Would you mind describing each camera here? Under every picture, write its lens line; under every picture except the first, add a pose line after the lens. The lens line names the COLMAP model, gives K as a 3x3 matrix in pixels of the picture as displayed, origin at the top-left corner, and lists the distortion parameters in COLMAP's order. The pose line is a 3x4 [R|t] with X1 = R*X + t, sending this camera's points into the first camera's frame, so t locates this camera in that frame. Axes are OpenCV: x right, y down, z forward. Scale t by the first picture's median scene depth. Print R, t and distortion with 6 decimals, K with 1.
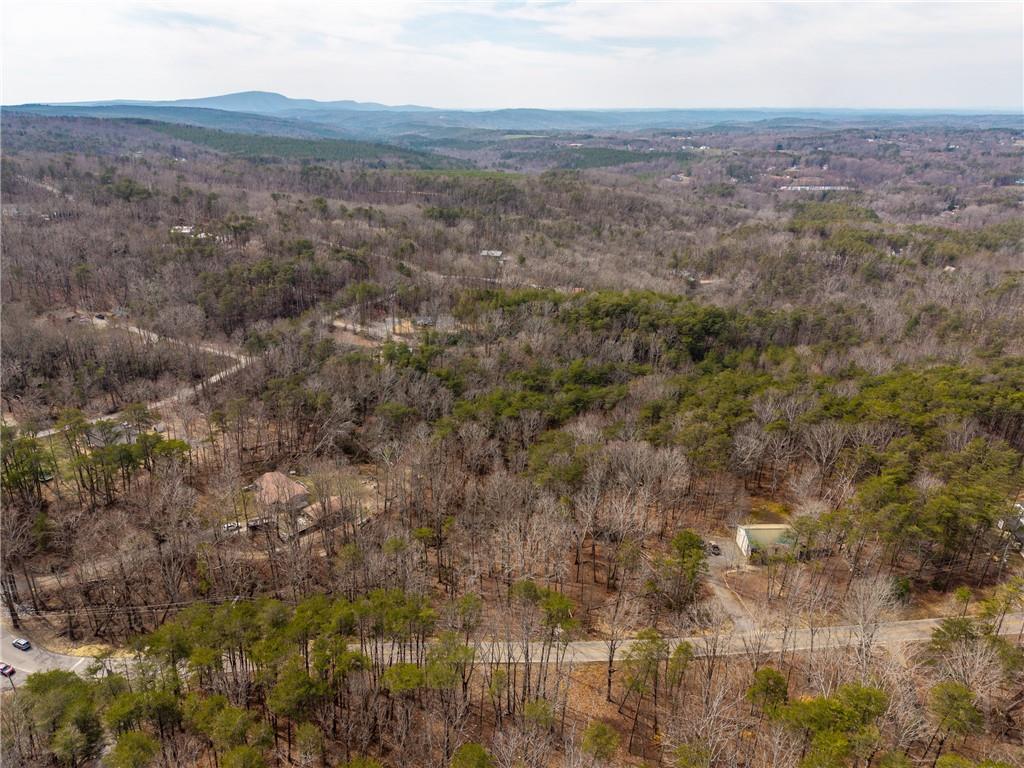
lens RADIAL K [[700.6, 0, 509.9], [0, 700.6, 380.5], [0, 0, 1]] dist [0.042778, -0.045946]
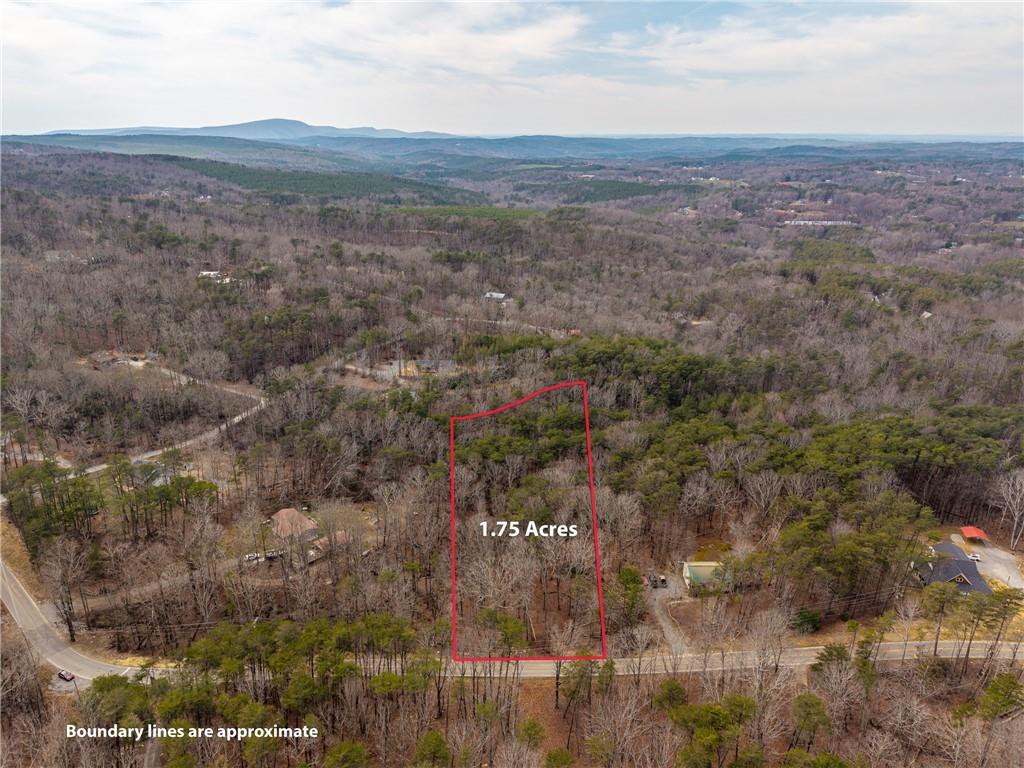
lens RADIAL K [[700.6, 0, 512.8], [0, 700.6, 382.5], [0, 0, 1]] dist [0.042778, -0.045946]
pose [[0.999809, 0.009377, -0.017129, 0.031284], [-0.009842, 0.999580, -0.027265, -0.030777], [0.016866, 0.027428, 0.999481, -0.095860]]
